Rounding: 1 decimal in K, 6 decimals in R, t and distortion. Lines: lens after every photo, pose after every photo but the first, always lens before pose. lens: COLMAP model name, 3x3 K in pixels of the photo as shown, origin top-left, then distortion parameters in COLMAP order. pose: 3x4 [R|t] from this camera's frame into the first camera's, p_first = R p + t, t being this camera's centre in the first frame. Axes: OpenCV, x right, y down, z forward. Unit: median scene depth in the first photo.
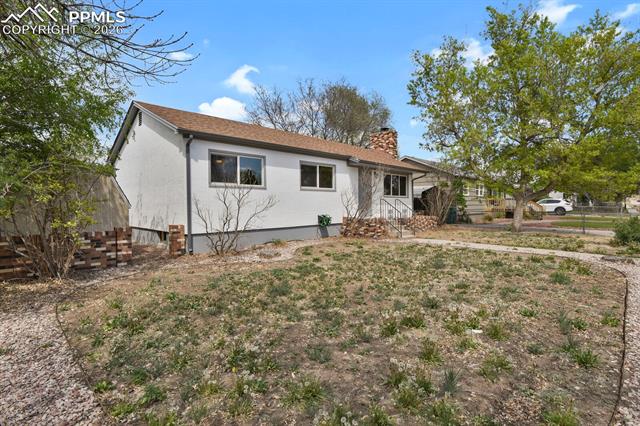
lens RADIAL K [[313.0, 0, 323.2], [0, 313.0, 212.6], [0, 0, 1]] dist [-0.019793, -0.008388]
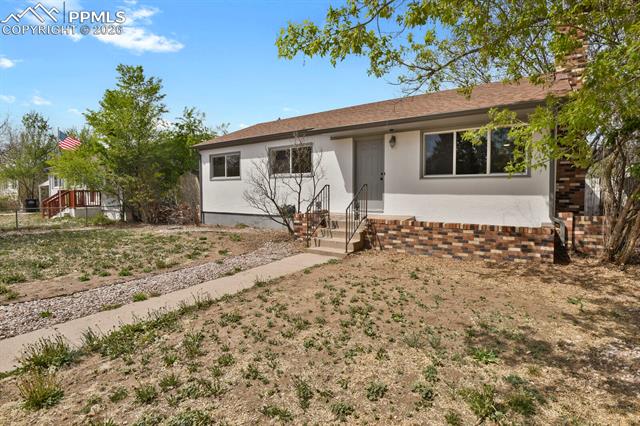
lens RADIAL K [[313.0, 0, 323.2], [0, 313.0, 212.6], [0, 0, 1]] dist [-0.019793, -0.008388]
pose [[0.168537, 0.068167, -0.983335, 0.882217], [-0.027668, 0.997540, 0.064409, -0.030798], [0.985307, 0.016352, 0.170009, 0.957759]]
